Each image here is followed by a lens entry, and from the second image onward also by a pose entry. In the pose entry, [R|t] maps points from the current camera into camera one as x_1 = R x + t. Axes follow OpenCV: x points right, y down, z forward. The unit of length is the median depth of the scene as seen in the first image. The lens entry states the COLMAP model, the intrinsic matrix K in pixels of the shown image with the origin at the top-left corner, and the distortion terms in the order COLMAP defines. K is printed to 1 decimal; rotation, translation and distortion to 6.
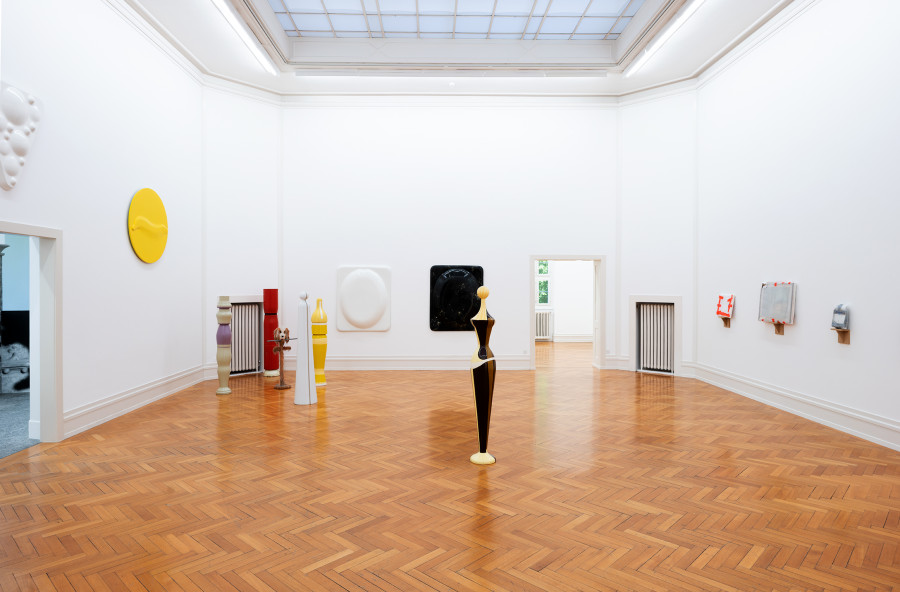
lens RADIAL K [[536.7, 0, 450.6], [0, 536.7, 293.0], [0, 0, 1]] dist [-0.001782, -0.000481]
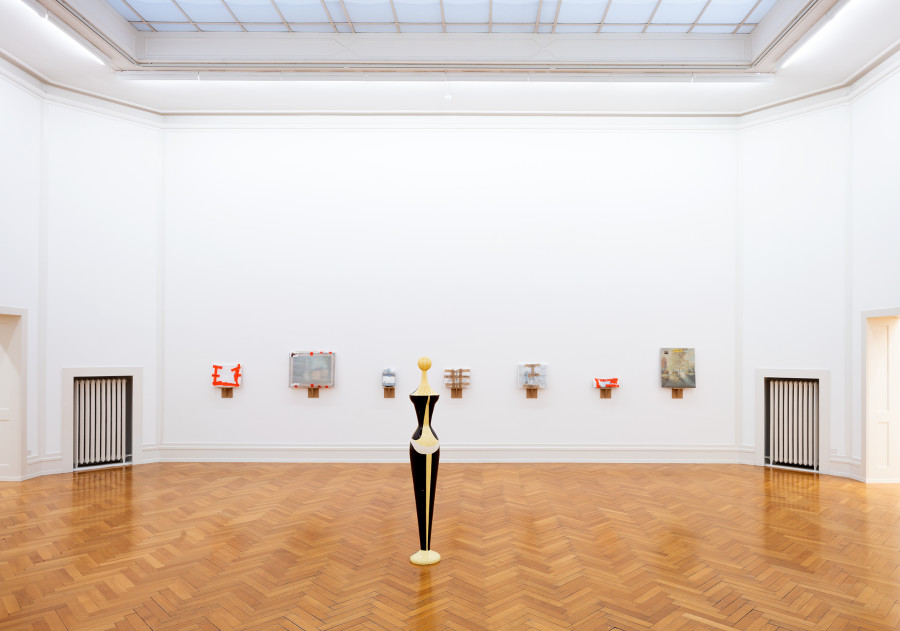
lens RADIAL K [[574.4, 0, 466.4], [0, 574.4, 357.1], [0, 0, 1]] dist [0.003606, 0.002794]
pose [[0.049620, -0.003692, 0.998761, -0.527195], [0.013294, 0.999907, 0.003036, -0.007282], [-0.998680, 0.013127, 0.049665, 0.550356]]
